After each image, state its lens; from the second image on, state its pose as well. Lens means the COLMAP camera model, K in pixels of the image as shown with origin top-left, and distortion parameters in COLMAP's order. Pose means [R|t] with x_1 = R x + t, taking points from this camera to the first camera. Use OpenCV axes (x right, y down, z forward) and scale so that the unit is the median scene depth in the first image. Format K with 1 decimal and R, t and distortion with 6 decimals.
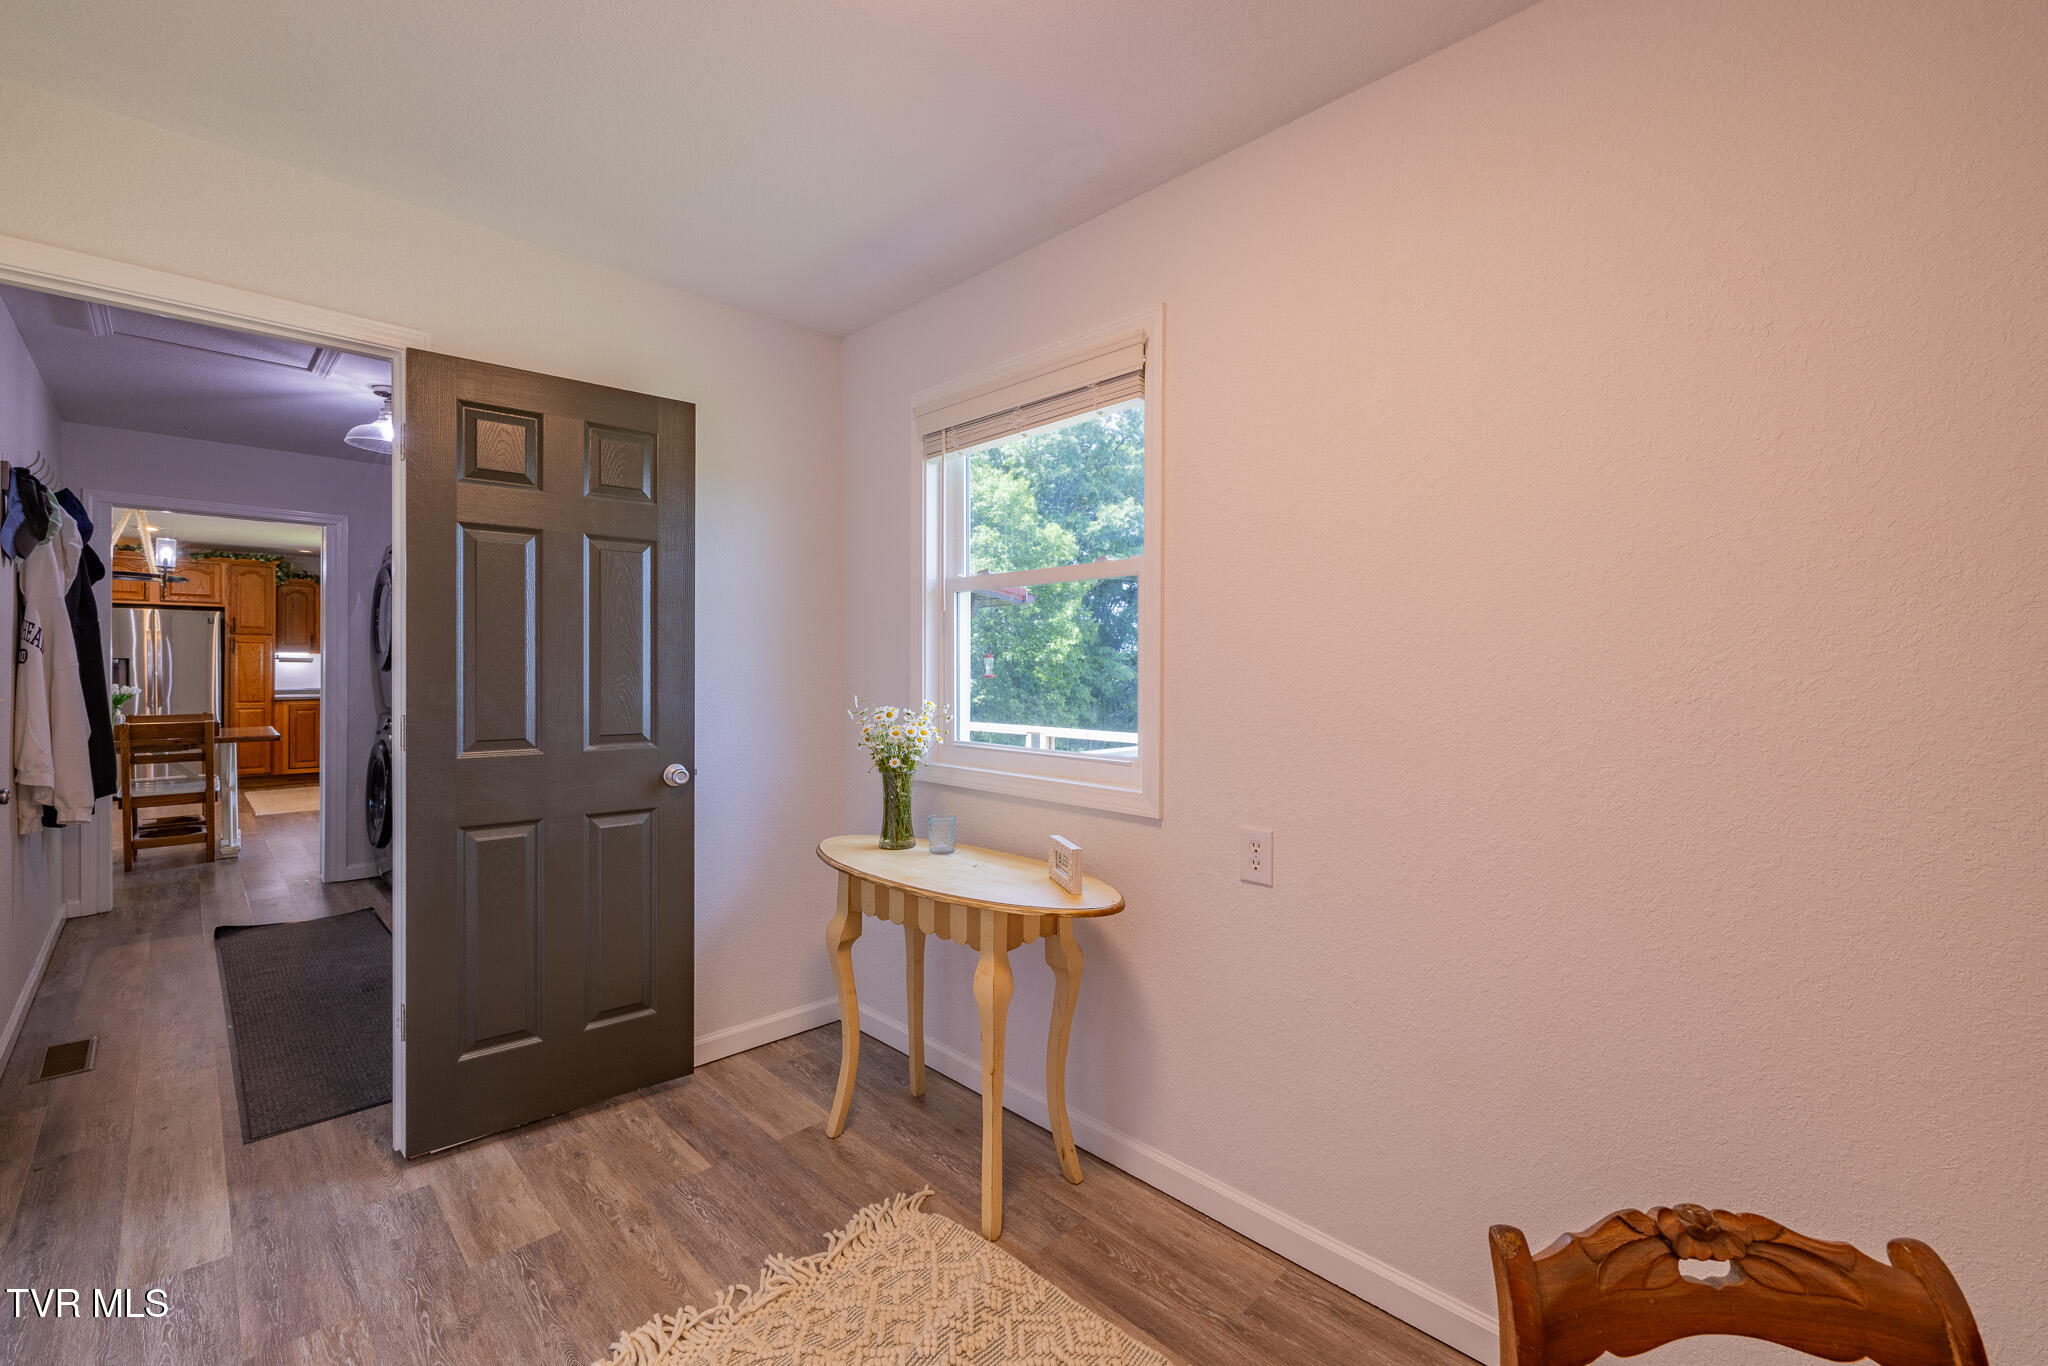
lens RADIAL K [[856.9, 0, 1024.3], [0, 856.9, 670.2], [0, 0, 1]] dist [0.000782, 0.000083]
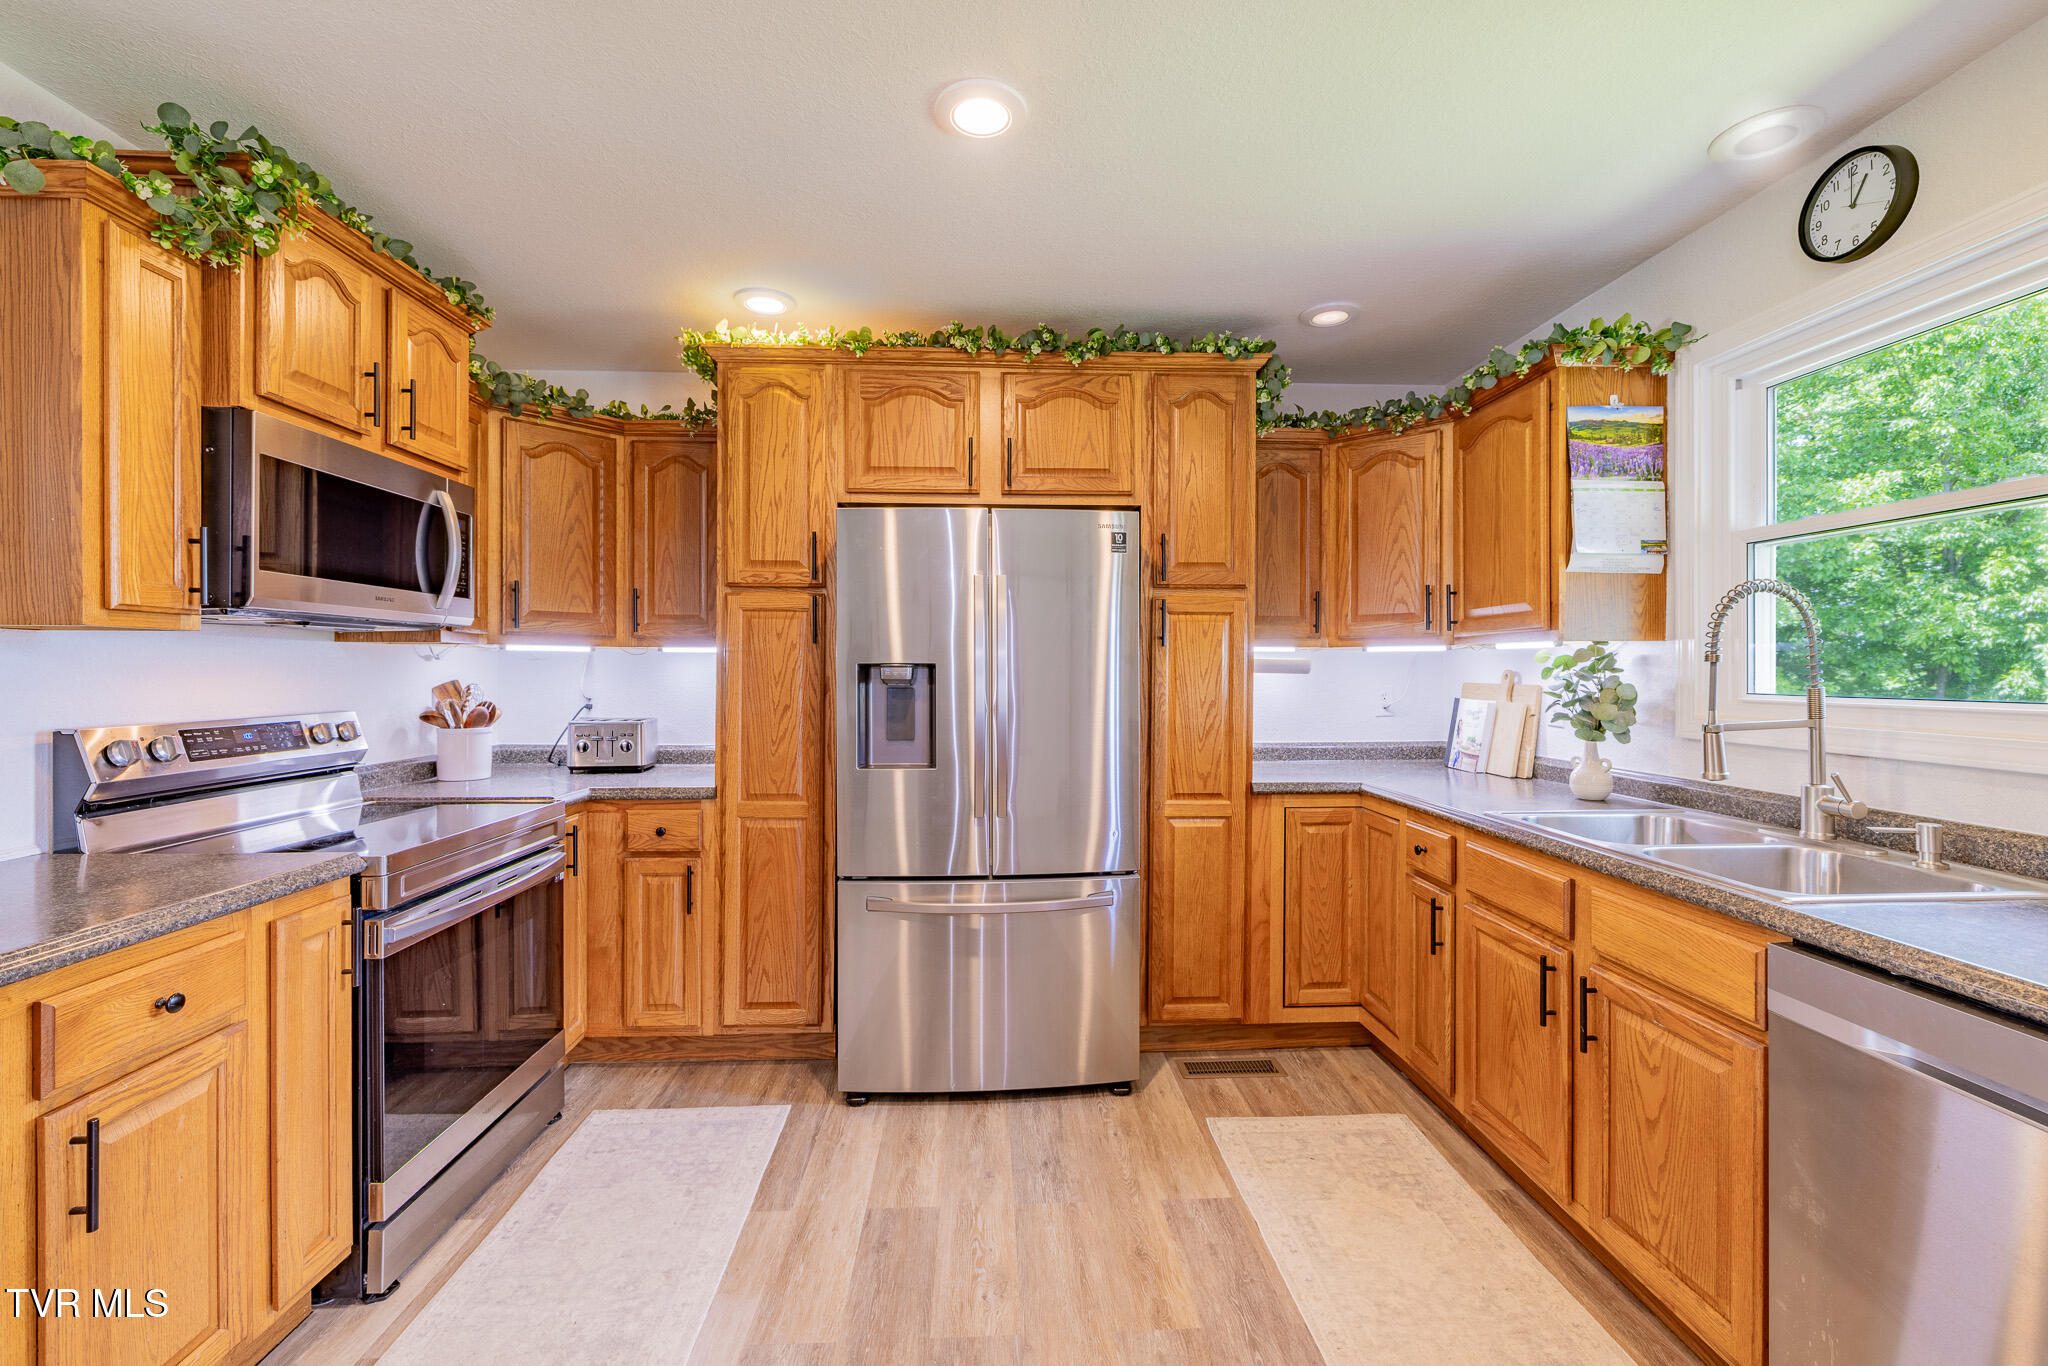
lens RADIAL K [[860.4, 0, 996.0], [0, 860.4, 673.4], [0, 0, 1]] dist [-0.001394, -0.000317]
pose [[0.728466, -0.000131, -0.685081, -0.540147], [-0.002293, 0.999994, -0.002628, -0.006423], [0.685078, 0.003485, 0.728462, 0.522616]]
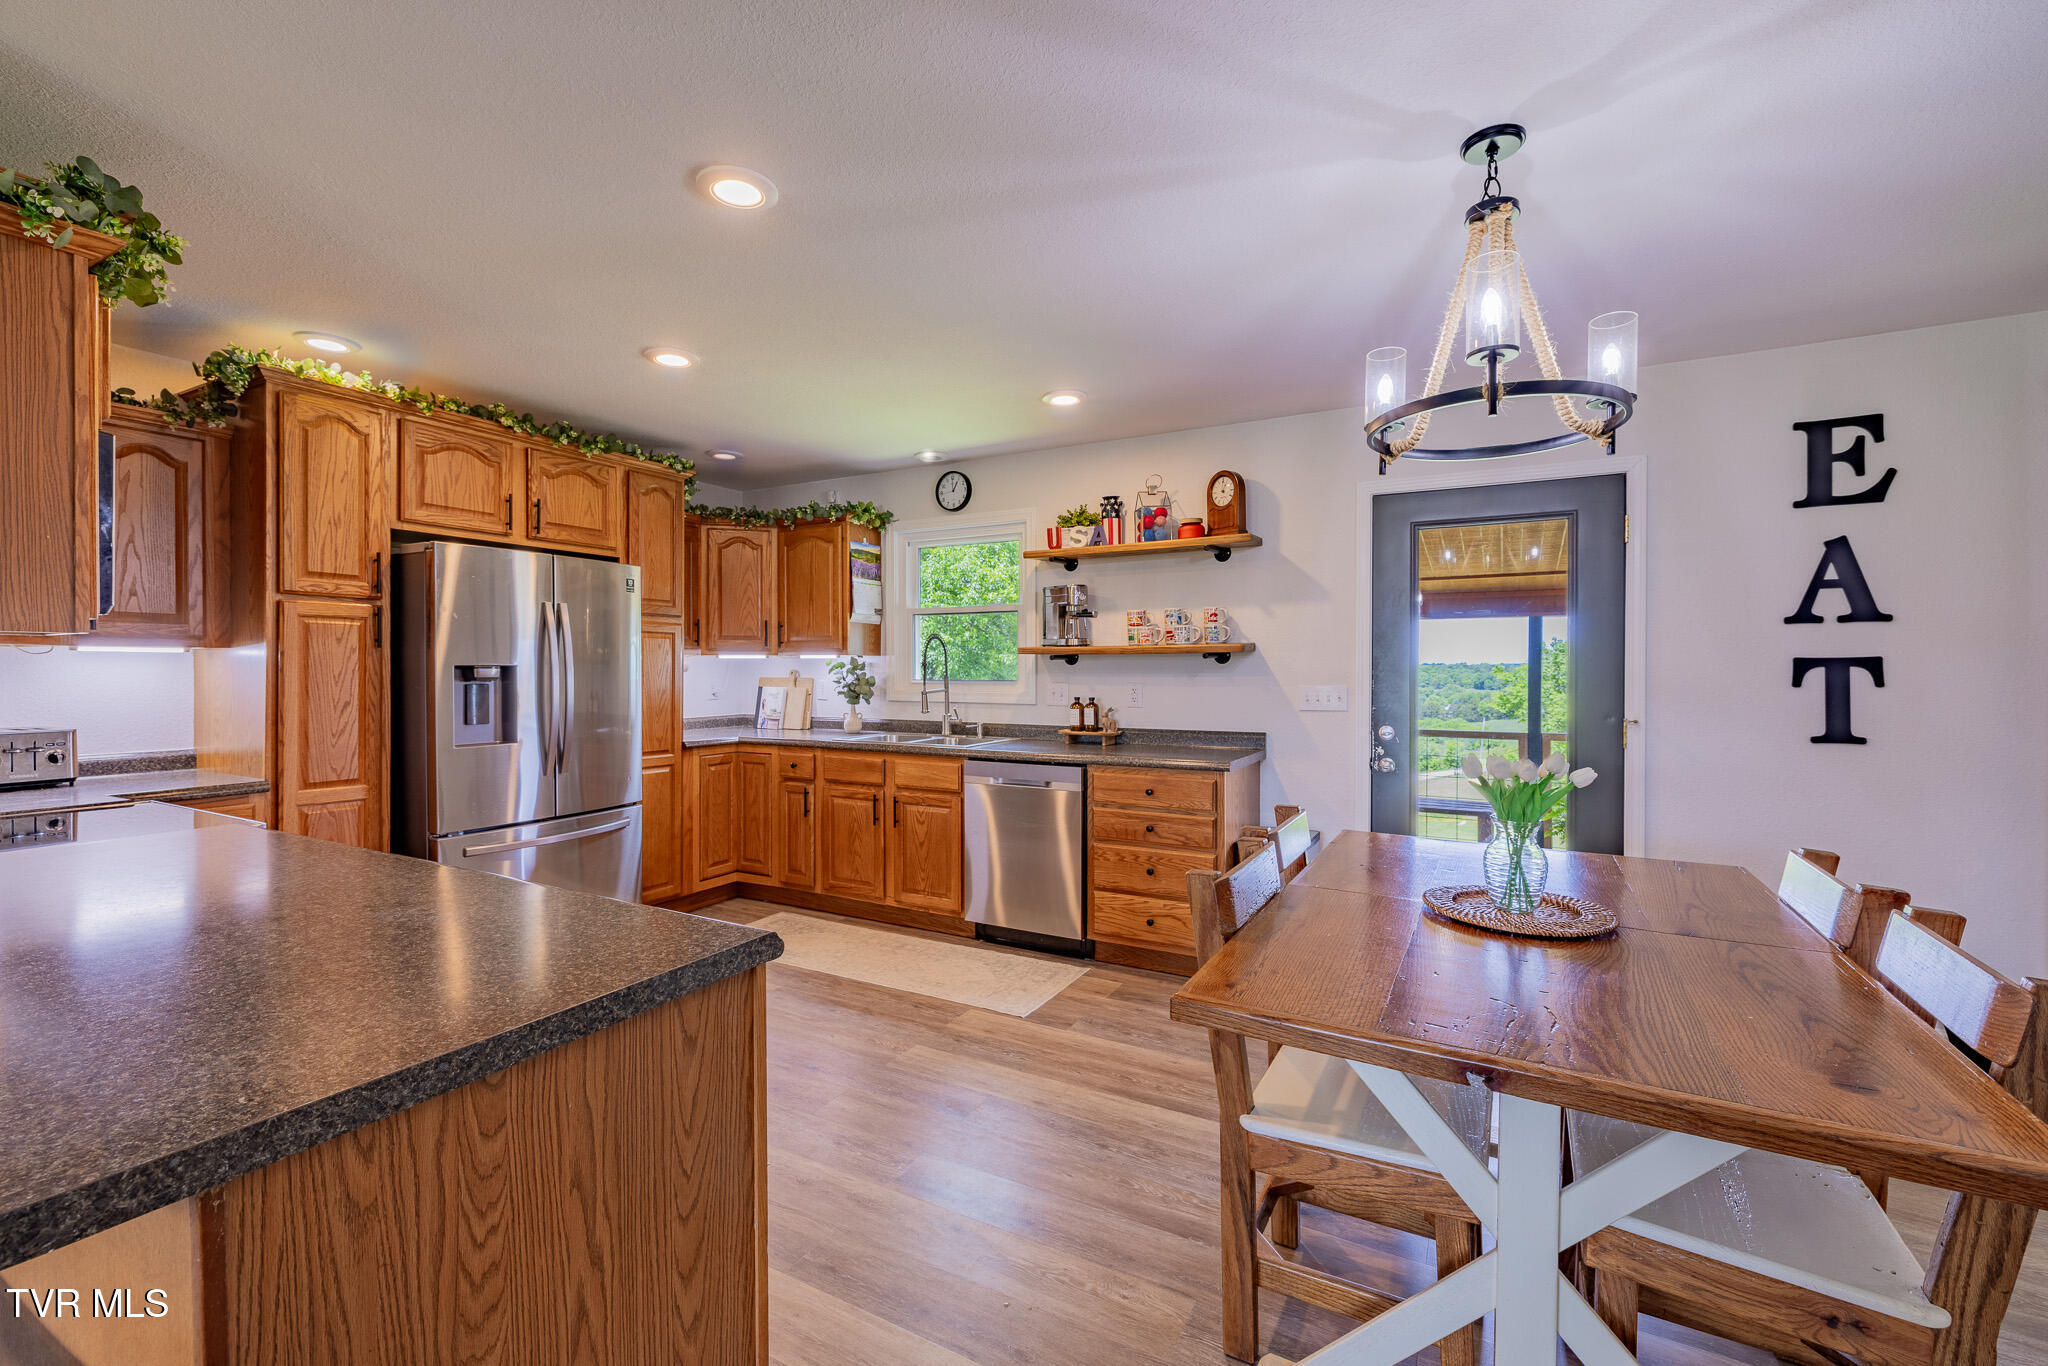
lens RADIAL K [[856.9, 0, 1024.3], [0, 856.9, 670.2], [0, 0, 1]] dist [0.000782, 0.000083]
pose [[0.961867, -0.004527, 0.273480, -0.611494], [0.005646, 0.999979, -0.003305, -0.005946], [-0.273459, 0.004723, 0.961872, 0.345768]]
